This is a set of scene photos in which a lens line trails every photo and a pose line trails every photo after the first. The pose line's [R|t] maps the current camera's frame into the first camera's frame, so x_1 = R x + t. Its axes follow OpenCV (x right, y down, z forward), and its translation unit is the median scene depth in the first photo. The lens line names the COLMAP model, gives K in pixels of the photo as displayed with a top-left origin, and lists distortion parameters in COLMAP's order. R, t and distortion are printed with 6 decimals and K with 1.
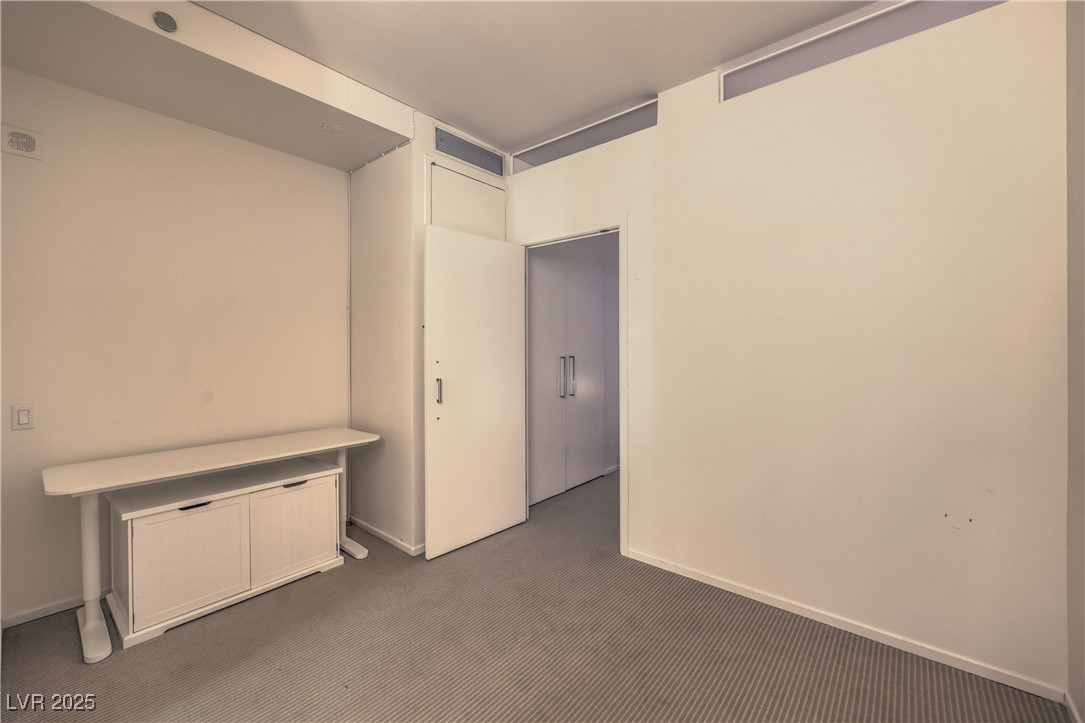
lens RADIAL K [[437.0, 0, 548.0], [0, 437.0, 347.2], [0, 0, 1]] dist [-0.000306, -0.000019]
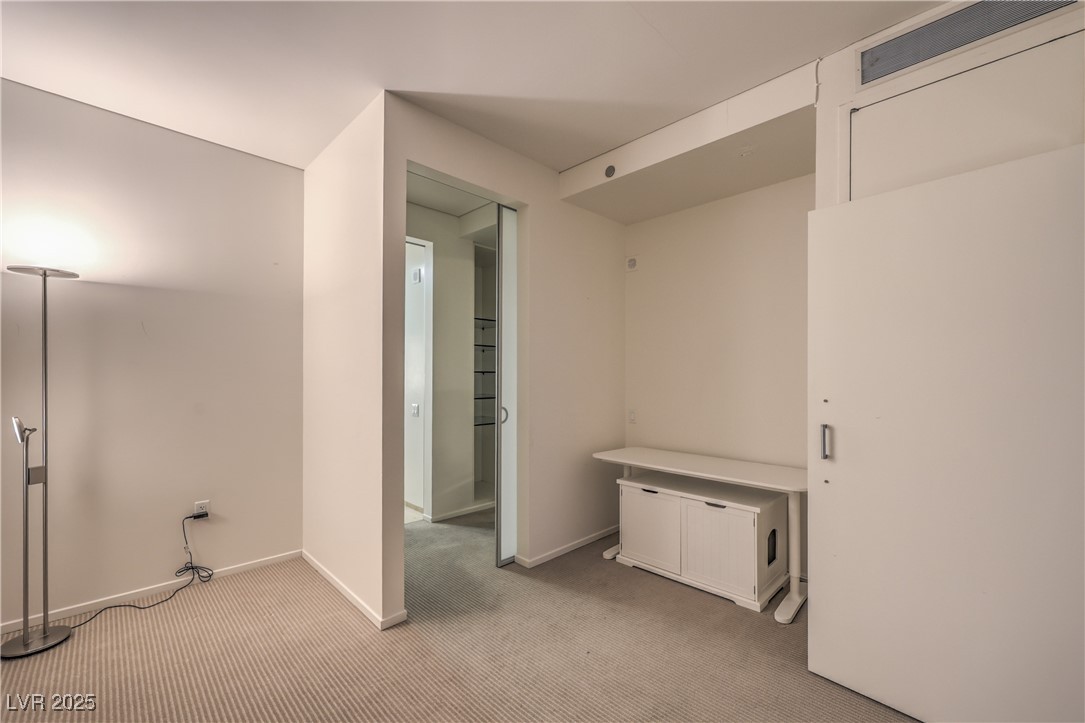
lens RADIAL K [[444.6, 0, 539.4], [0, 444.6, 374.4], [0, 0, 1]] dist [0.000373, 0.000009]
pose [[-0.103180, -0.002248, -0.994660, 0.549839], [-0.004101, 0.999990, -0.001835, -0.004750], [0.994654, 0.003890, -0.103189, 0.670386]]
